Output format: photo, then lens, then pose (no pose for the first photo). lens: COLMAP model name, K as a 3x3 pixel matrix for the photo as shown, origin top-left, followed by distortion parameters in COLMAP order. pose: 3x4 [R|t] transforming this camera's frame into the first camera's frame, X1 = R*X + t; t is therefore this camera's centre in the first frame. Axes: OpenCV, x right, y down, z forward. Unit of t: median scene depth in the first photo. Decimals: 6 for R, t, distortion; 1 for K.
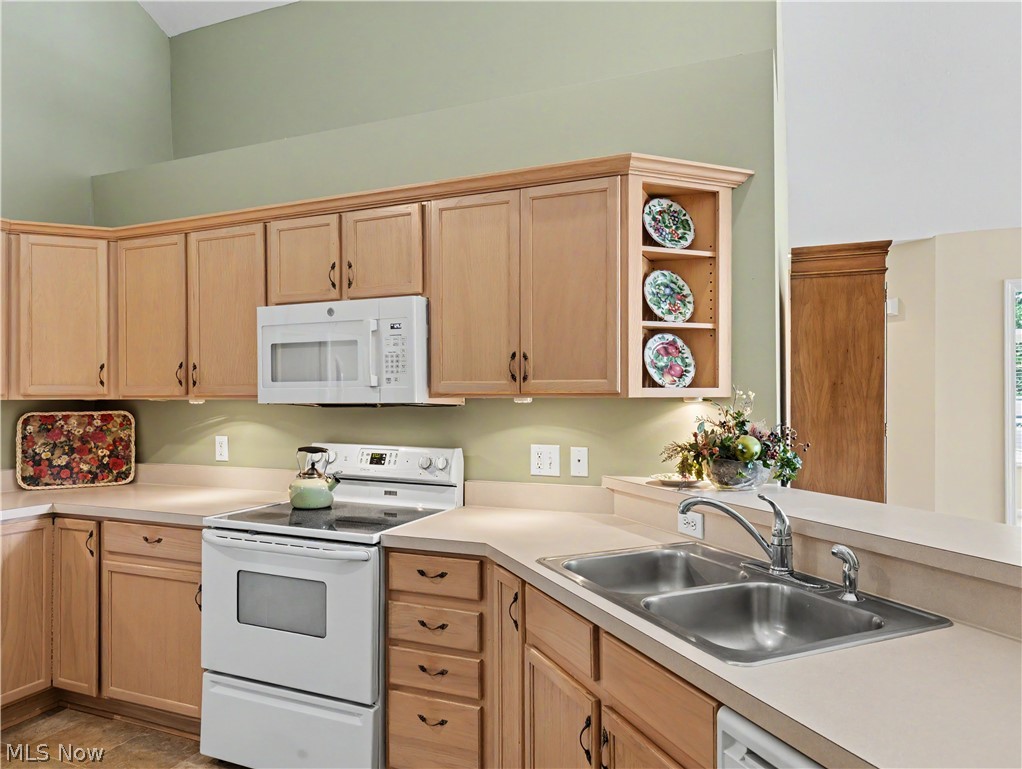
lens RADIAL K [[650.8, 0, 511.1], [0, 650.8, 394.3], [0, 0, 1]] dist [-0.001444, -0.000275]
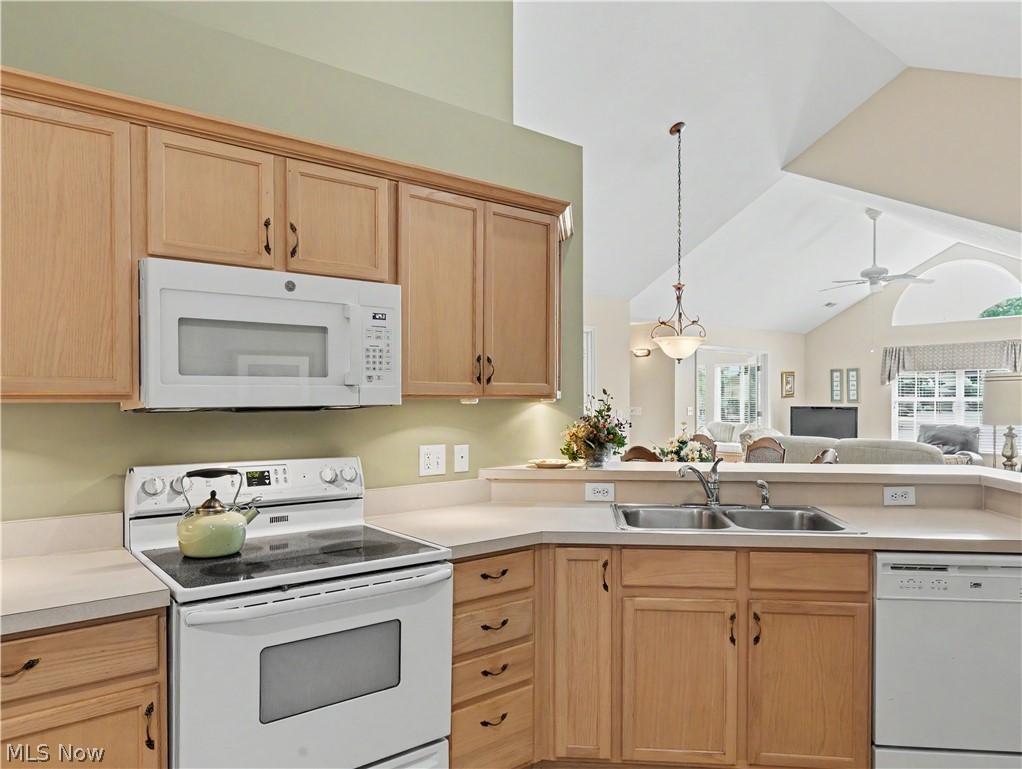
lens RADIAL K [[698.1, 0, 514.9], [0, 698.1, 393.8], [0, 0, 1]] dist [0.008863, -0.005470]
pose [[0.481717, 0.004705, 0.876314, -0.865747], [-0.006730, 0.999976, -0.001670, -0.001219], [-0.876301, -0.005094, 0.481737, 0.373208]]
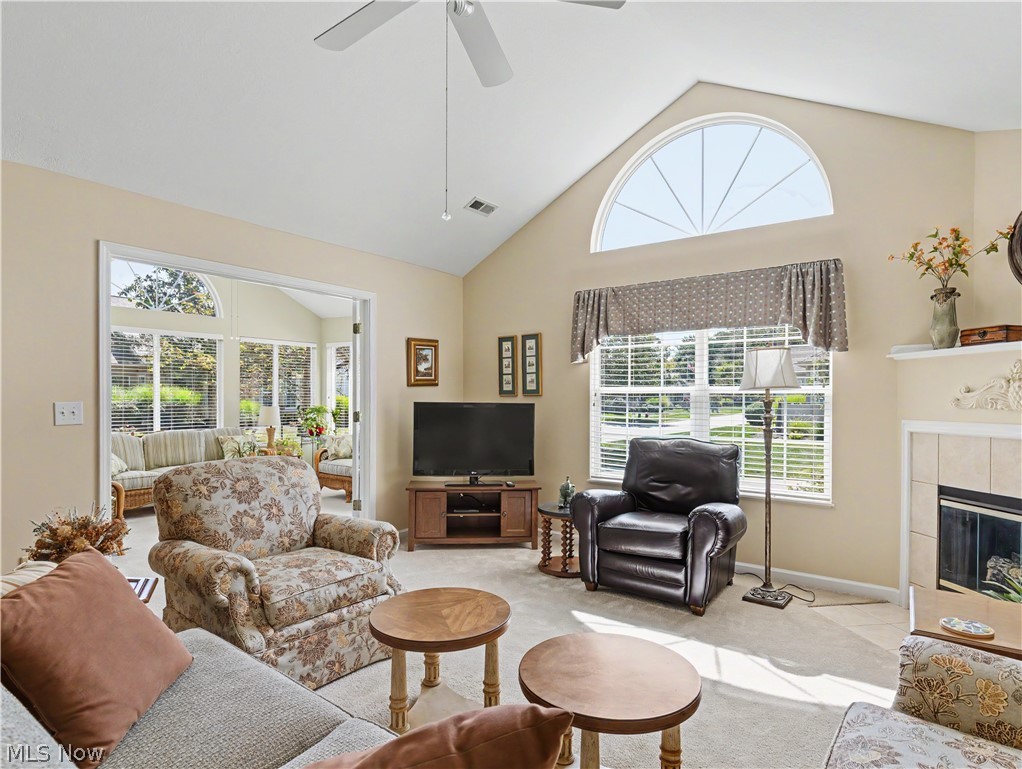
lens RADIAL K [[568.4, 0, 515.5], [0, 568.4, 389.6], [0, 0, 1]] dist [-0.011232, -0.000801]
pose [[0.243192, 0.013659, 0.969882, 2.351404], [-0.011217, 0.999874, -0.011269, 0.037021], [-0.969913, -0.008139, 0.243314, 0.180795]]
